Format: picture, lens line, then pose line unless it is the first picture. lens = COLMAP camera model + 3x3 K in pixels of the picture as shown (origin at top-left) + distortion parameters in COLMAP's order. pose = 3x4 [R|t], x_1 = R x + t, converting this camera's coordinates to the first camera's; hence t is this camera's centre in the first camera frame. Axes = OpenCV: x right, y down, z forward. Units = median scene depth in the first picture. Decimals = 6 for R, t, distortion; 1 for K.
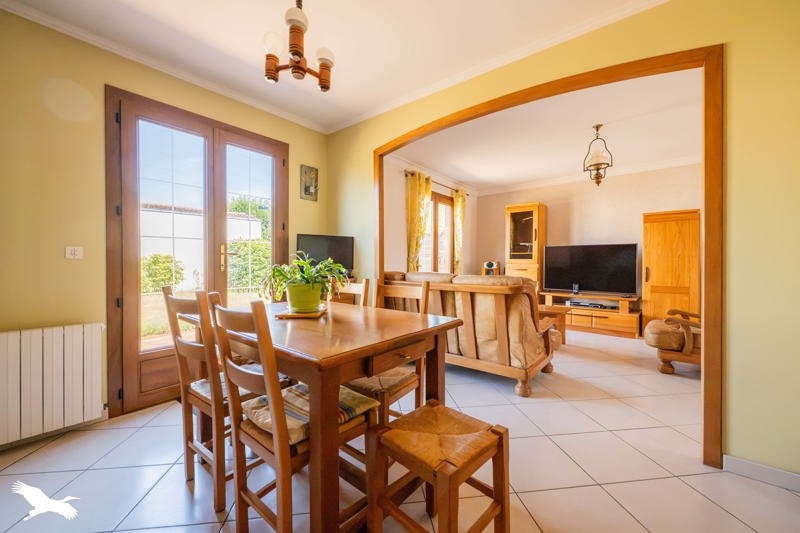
lens RADIAL K [[313.8, 0, 401.7], [0, 313.8, 264.3], [0, 0, 1]] dist [-0.001253, -0.000019]
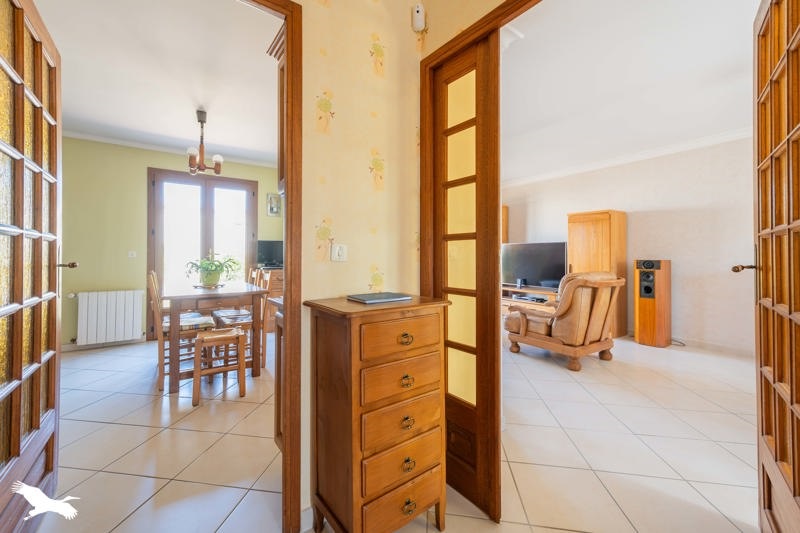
lens RADIAL K [[313.8, 0, 383.4], [0, 313.8, 253.5], [0, 0, 1]] dist [-0.001253, -0.000019]
pose [[0.960939, 0.001415, -0.276757, 0.721512], [-0.005275, 0.999899, -0.013206, -0.016275], [0.276710, 0.014150, 0.960849, -0.325708]]
